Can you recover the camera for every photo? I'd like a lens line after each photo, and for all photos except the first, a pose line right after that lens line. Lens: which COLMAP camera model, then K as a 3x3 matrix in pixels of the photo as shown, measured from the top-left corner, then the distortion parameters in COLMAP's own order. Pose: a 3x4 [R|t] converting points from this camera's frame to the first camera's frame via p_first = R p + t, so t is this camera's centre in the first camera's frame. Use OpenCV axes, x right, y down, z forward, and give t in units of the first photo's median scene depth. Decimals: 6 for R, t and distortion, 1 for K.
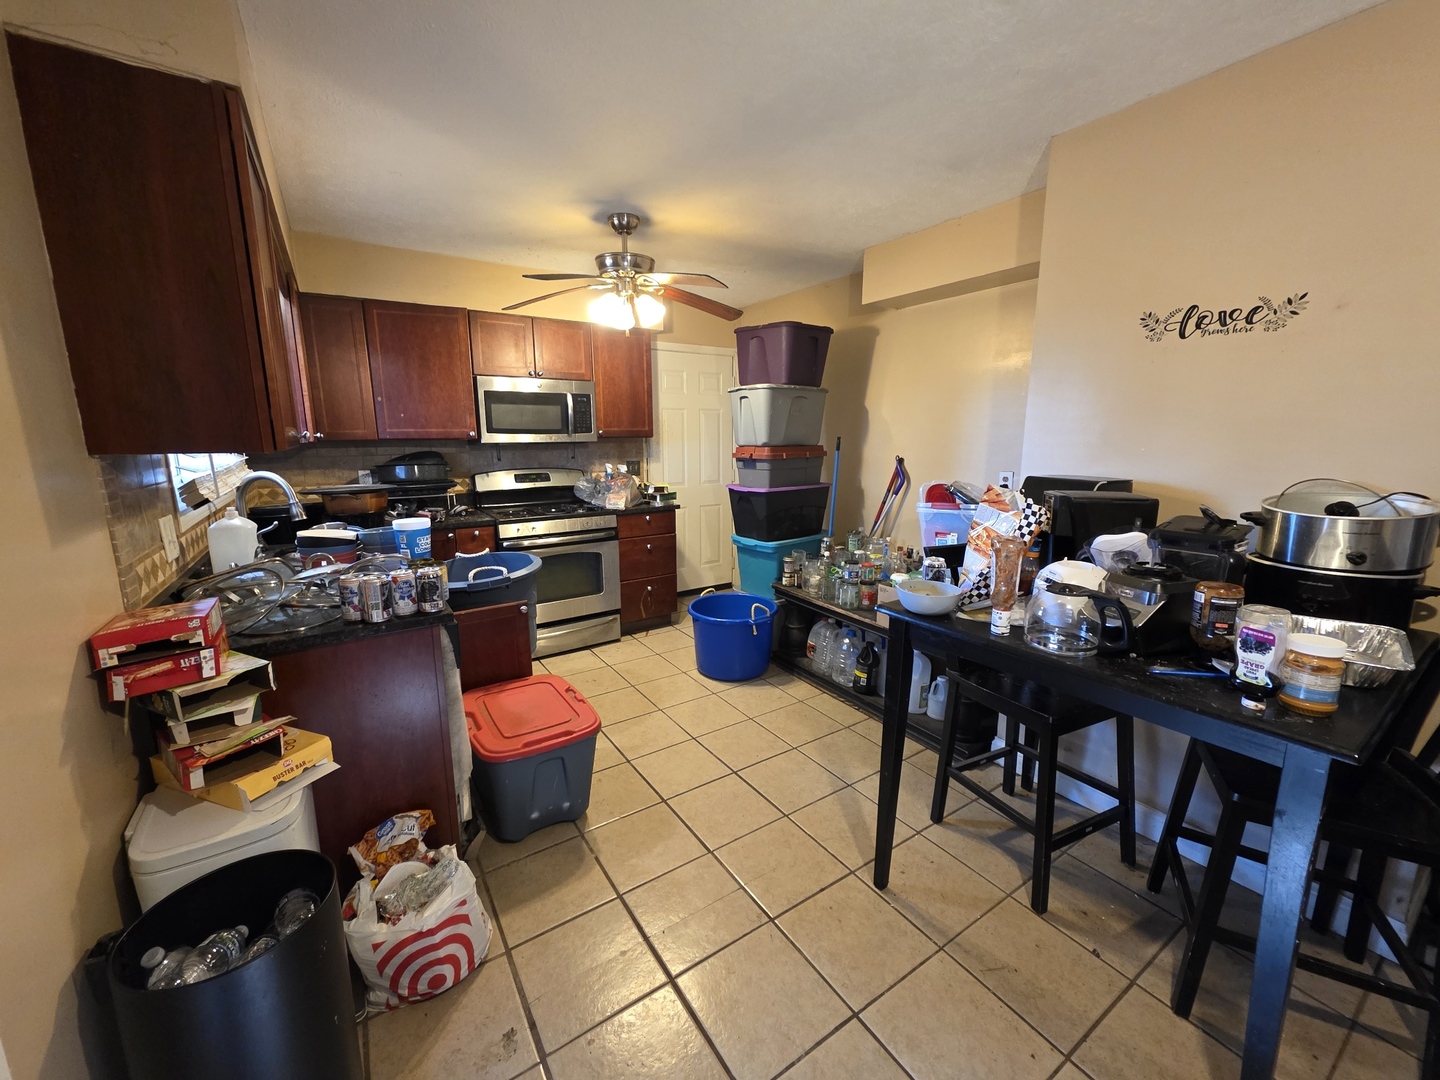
lens RADIAL K [[571.5, 0, 717.9], [0, 571.5, 535.7], [0, 0, 1]] dist [0.000591, -0.000029]
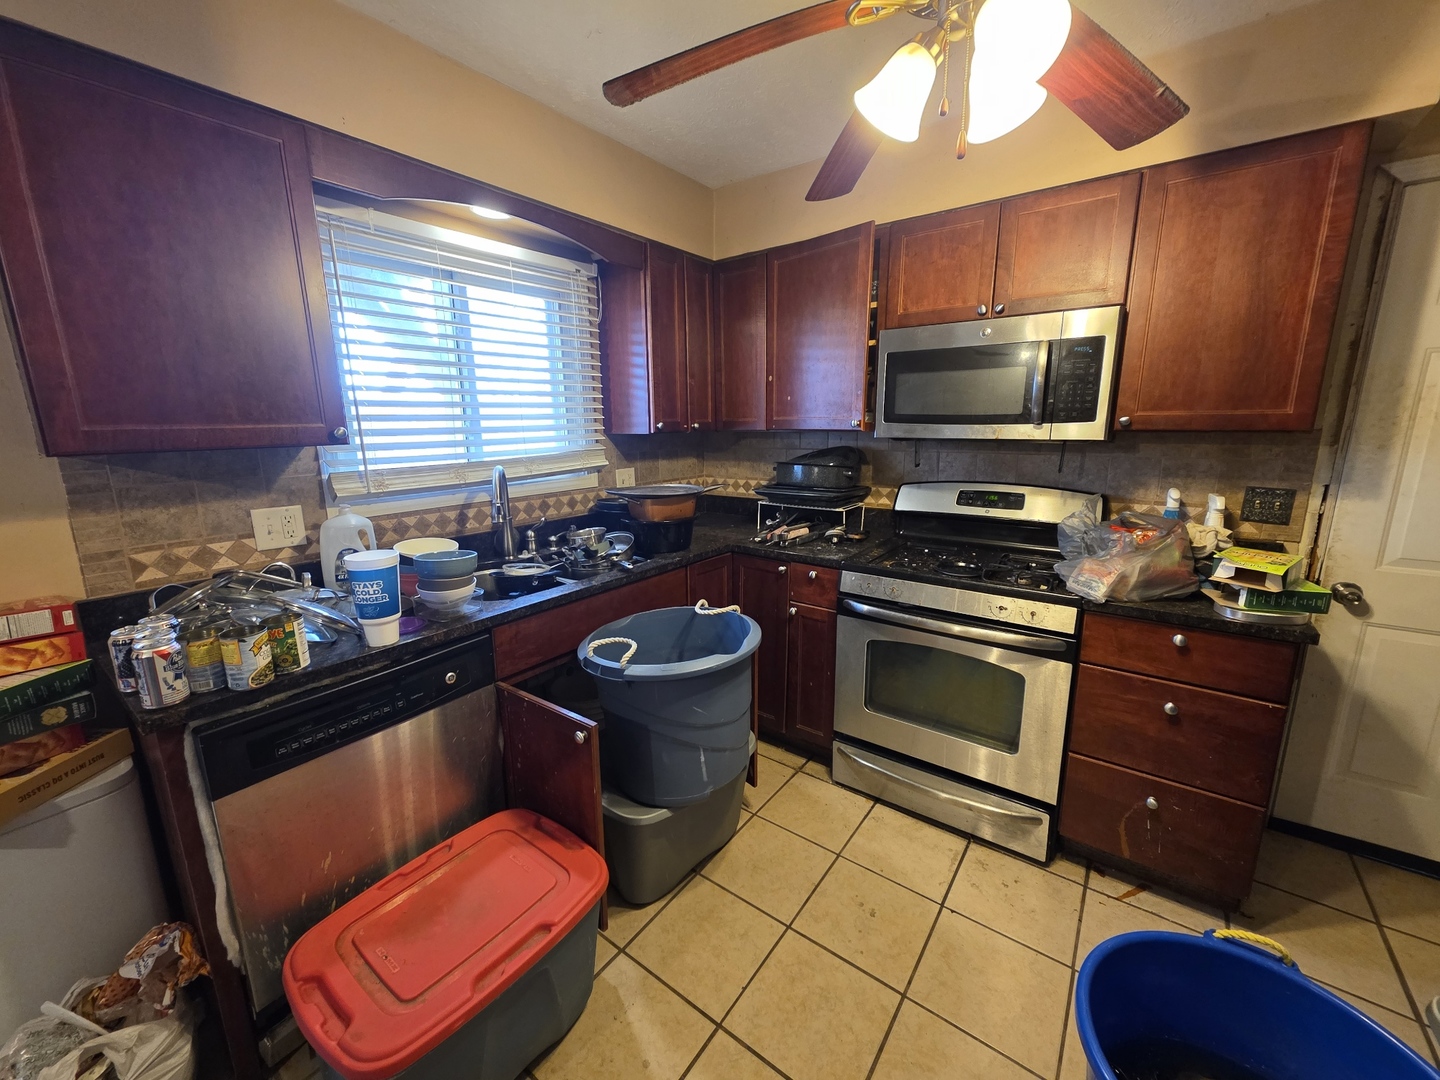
lens RADIAL K [[571.5, 0, 717.8], [0, 571.5, 535.8], [0, 0, 1]] dist [0.000591, -0.000029]
pose [[0.334712, 0.190472, -0.922869, 0.124625], [-0.159680, 0.976660, 0.143660, -0.109652], [0.928693, 0.099279, 0.357315, 0.572416]]
